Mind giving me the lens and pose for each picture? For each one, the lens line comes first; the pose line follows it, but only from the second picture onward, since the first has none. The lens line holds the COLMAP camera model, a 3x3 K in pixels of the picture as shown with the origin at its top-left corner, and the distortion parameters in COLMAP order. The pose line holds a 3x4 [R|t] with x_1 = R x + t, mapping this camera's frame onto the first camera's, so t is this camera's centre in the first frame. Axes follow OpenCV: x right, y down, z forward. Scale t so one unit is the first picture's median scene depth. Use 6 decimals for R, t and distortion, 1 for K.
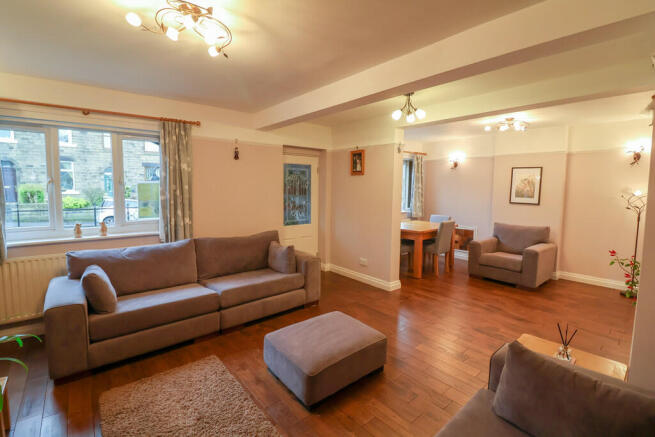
lens RADIAL K [[301.1, 0, 321.8], [0, 301.1, 207.3], [0, 0, 1]] dist [0.000020, -0.012693]
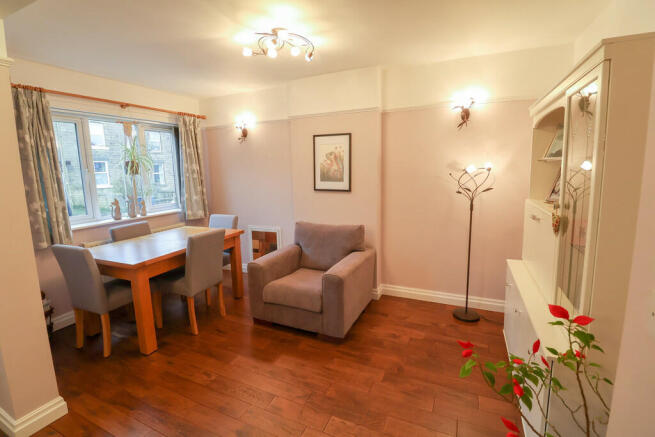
lens RADIAL K [[301.1, 0, 321.8], [0, 301.1, 207.3], [0, 0, 1]] dist [0.000020, -0.012693]
pose [[0.902752, -0.084319, 0.421816, 0.384203], [0.061054, 0.995789, 0.068388, -0.022613], [-0.425806, -0.035984, 0.904099, 0.426511]]
